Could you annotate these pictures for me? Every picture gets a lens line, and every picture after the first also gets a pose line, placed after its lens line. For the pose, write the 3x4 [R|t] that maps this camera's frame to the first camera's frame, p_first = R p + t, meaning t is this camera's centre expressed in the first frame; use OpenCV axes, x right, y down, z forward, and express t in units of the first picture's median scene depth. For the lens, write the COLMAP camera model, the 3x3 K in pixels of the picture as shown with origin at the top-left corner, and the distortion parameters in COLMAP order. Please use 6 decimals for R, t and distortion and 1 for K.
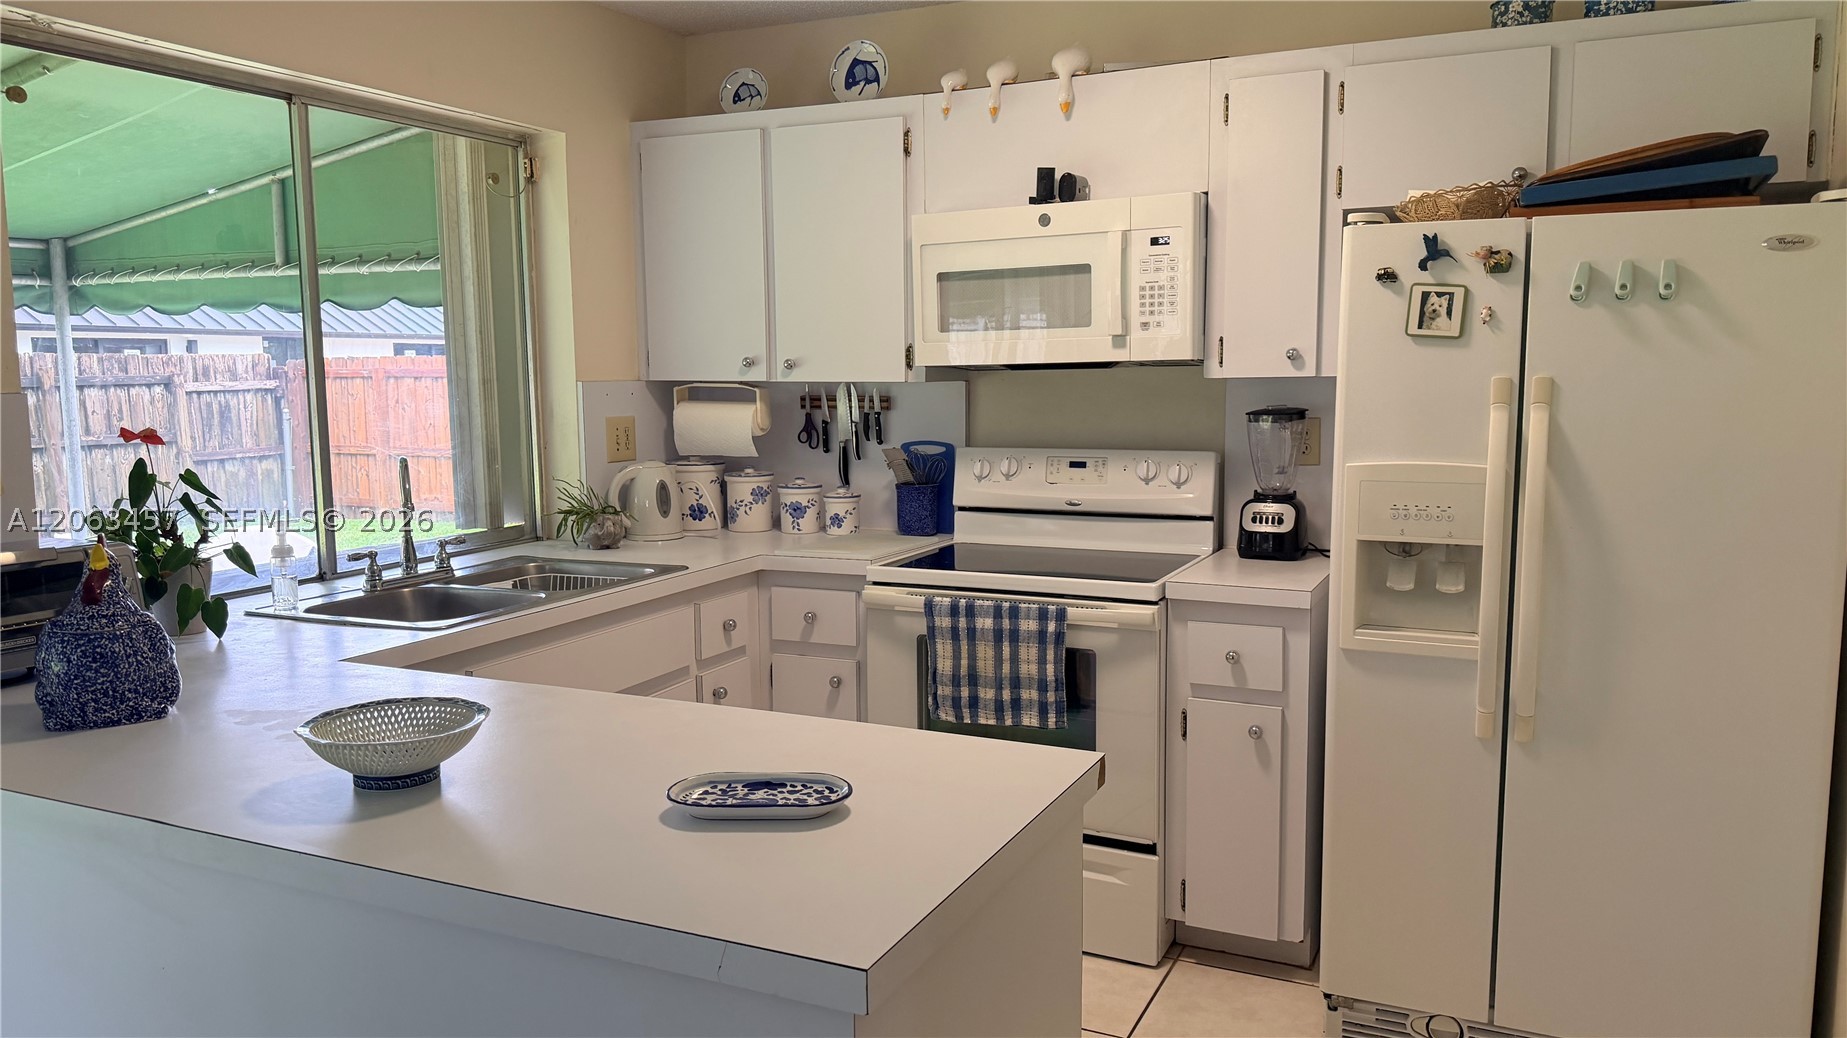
lens RADIAL K [[1289.5, 0, 926.3], [0, 1289.5, 522.0], [0, 0, 1]] dist [0.118226, -0.171570]
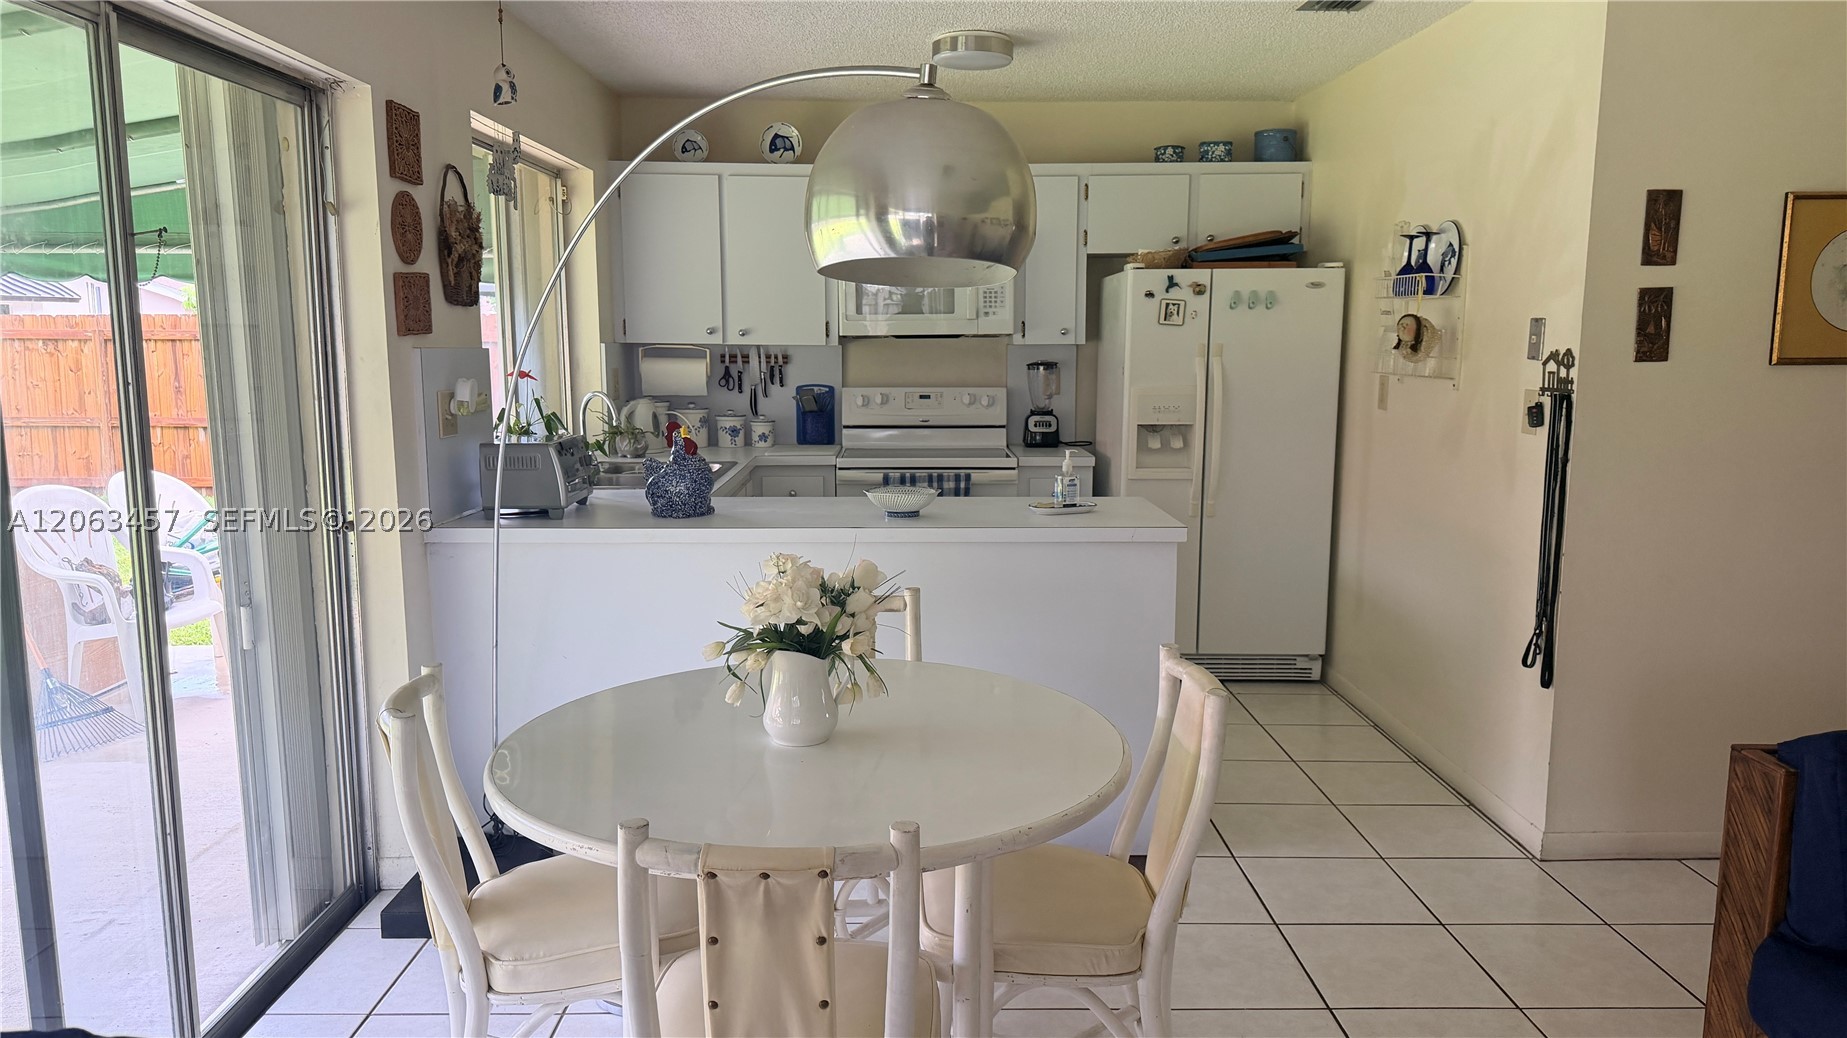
lens RADIAL K [[1259.6, 0, 919.0], [0, 1259.6, 528.2], [0, 0, 1]] dist [0.112777, -0.148035]
pose [[0.901692, -0.055865, 0.428755, -0.646148], [0.042109, 0.998250, 0.041512, 0.060884], [-0.430324, -0.019376, 0.902466, -0.491258]]
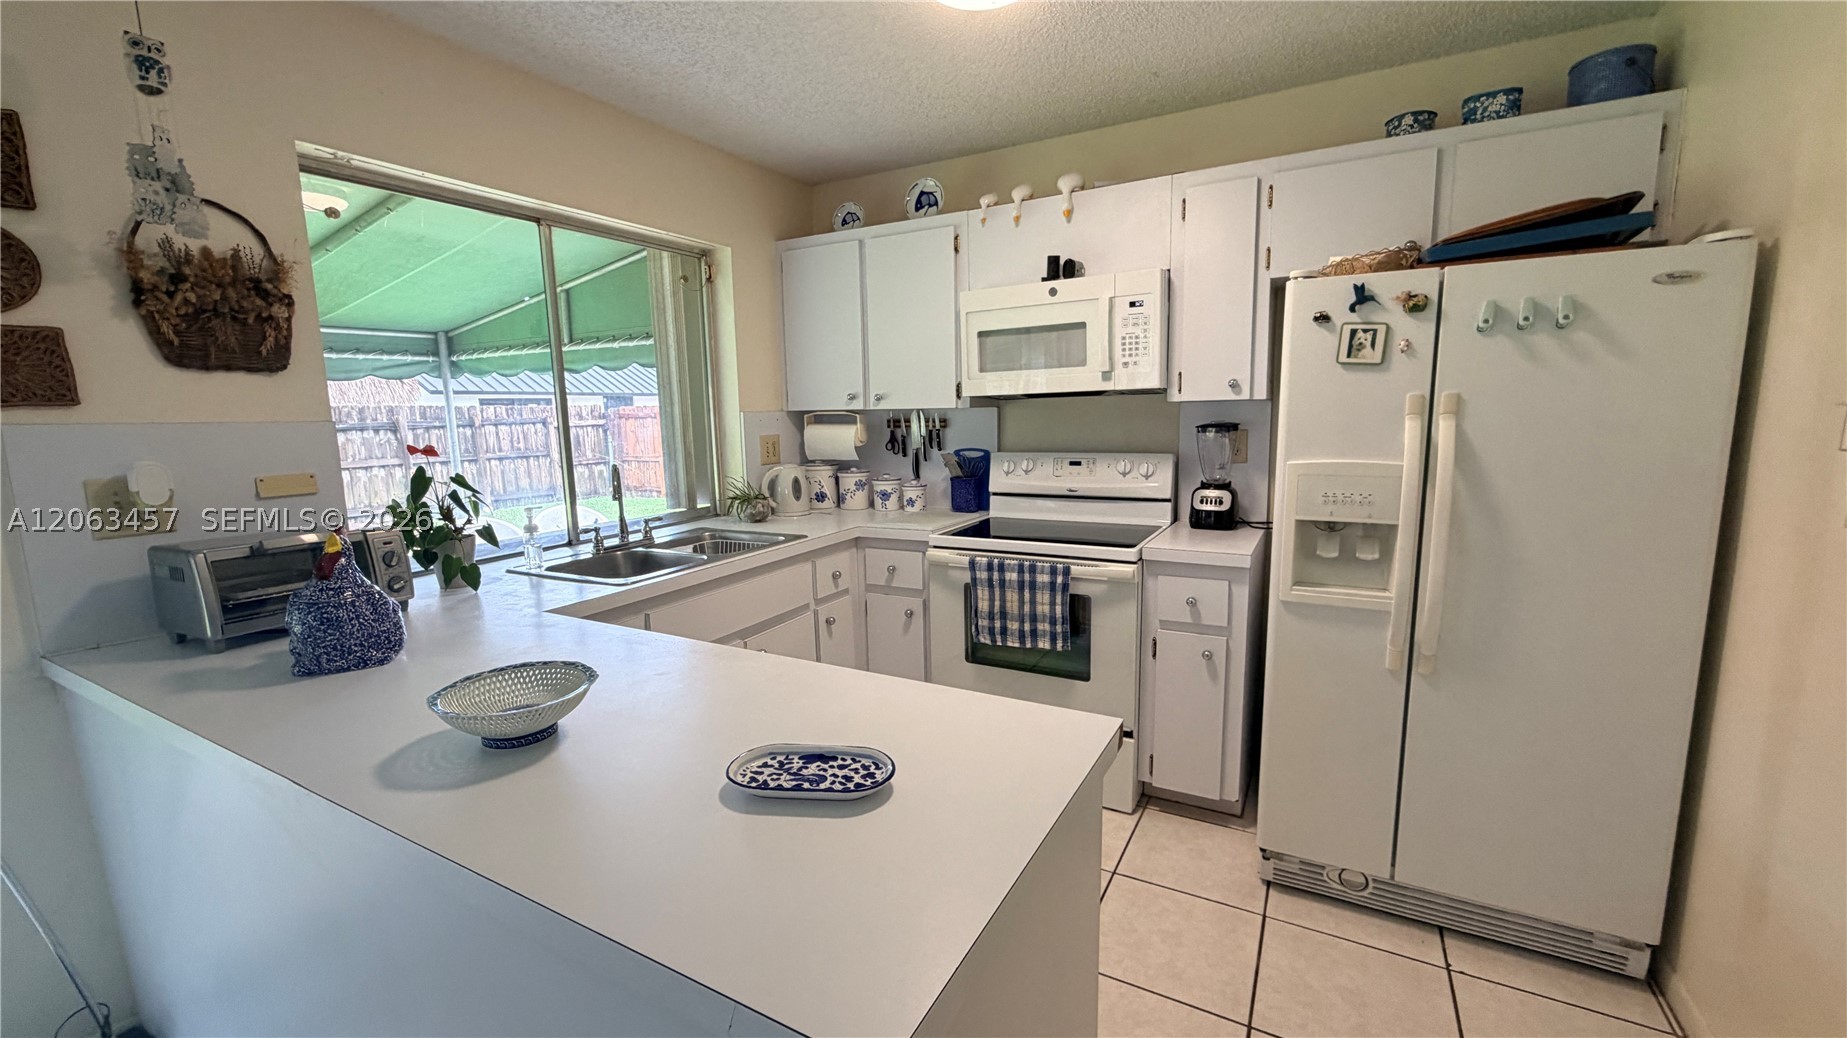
lens RADIAL K [[732.9, 0, 920.4], [0, 732.9, 517.5], [0, 0, 1]] dist [-0.001248, 0.000140]
pose [[0.997310, -0.003242, -0.073228, 0.004197], [0.005356, 0.999574, 0.028698, -0.009306], [0.073103, -0.029013, 0.996902, 0.181625]]
